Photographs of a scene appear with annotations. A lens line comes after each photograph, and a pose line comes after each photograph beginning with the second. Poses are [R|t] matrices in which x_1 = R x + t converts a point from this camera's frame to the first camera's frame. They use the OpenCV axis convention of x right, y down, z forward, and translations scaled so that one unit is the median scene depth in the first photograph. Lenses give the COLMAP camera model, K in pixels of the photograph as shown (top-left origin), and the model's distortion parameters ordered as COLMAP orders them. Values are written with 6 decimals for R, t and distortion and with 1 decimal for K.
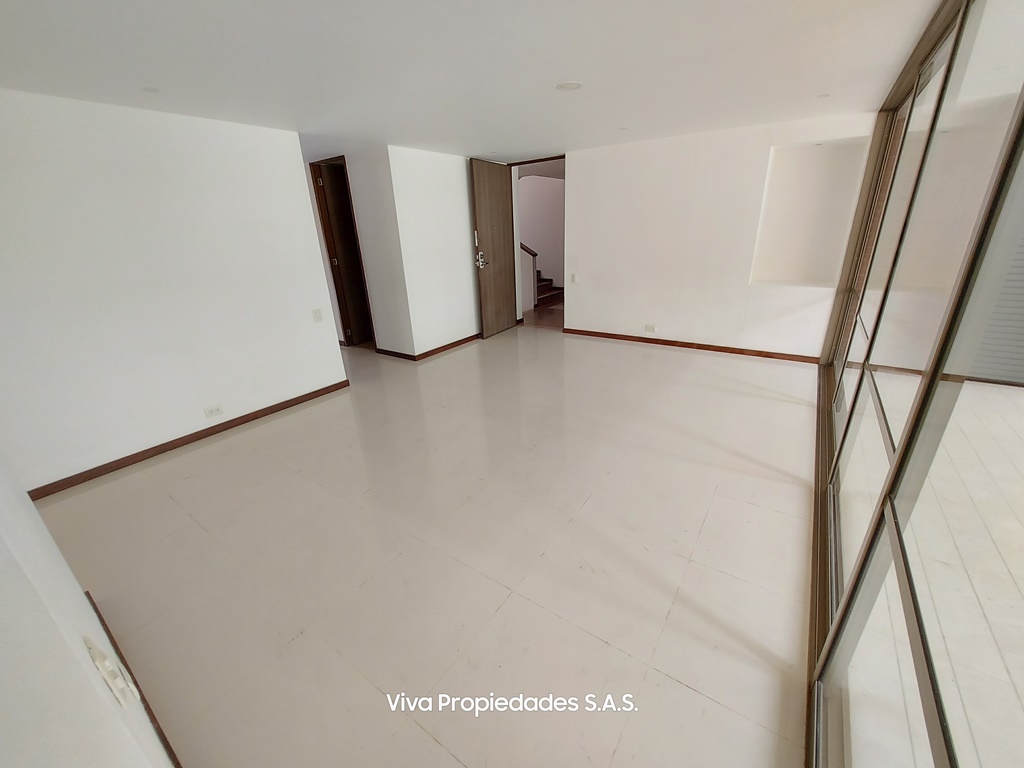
lens RADIAL K [[408.3, 0, 520.6], [0, 408.3, 387.5], [0, 0, 1]] dist [-0.002843, -0.000388]
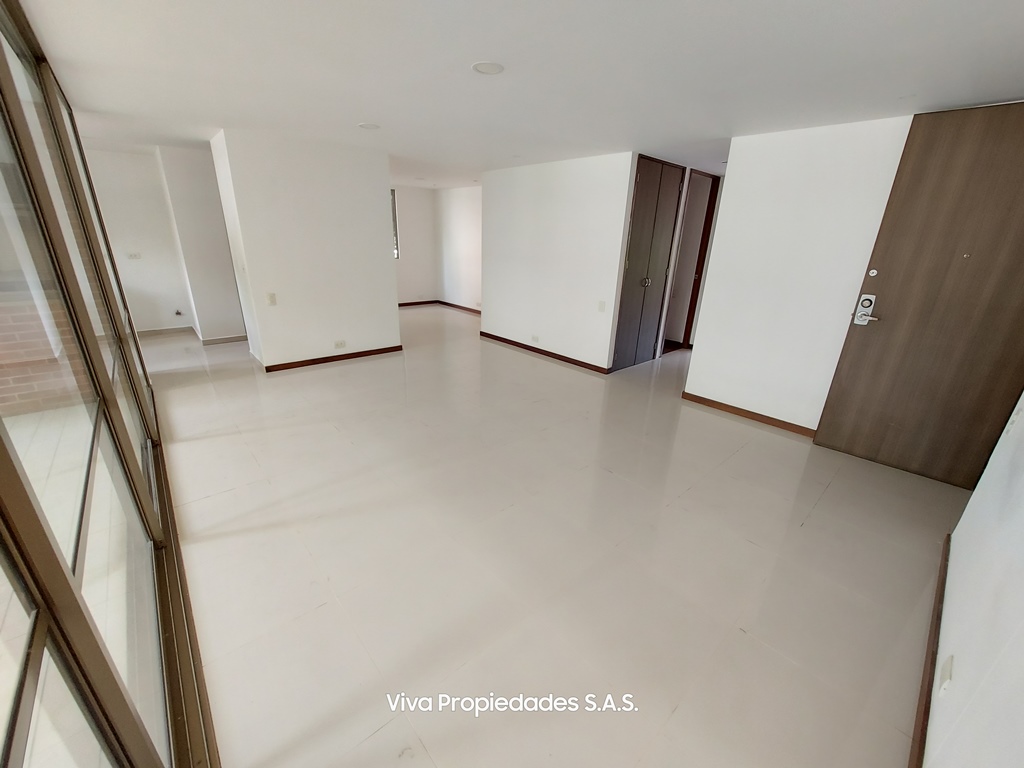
lens RADIAL K [[408.3, 0, 520.6], [0, 408.3, 387.5], [0, 0, 1]] dist [-0.002843, -0.000388]
pose [[-0.233350, 0.360071, -0.903270, 0.739324], [-0.385475, 0.818555, 0.425884, -0.401372], [0.892724, 0.447568, -0.052212, 0.949634]]
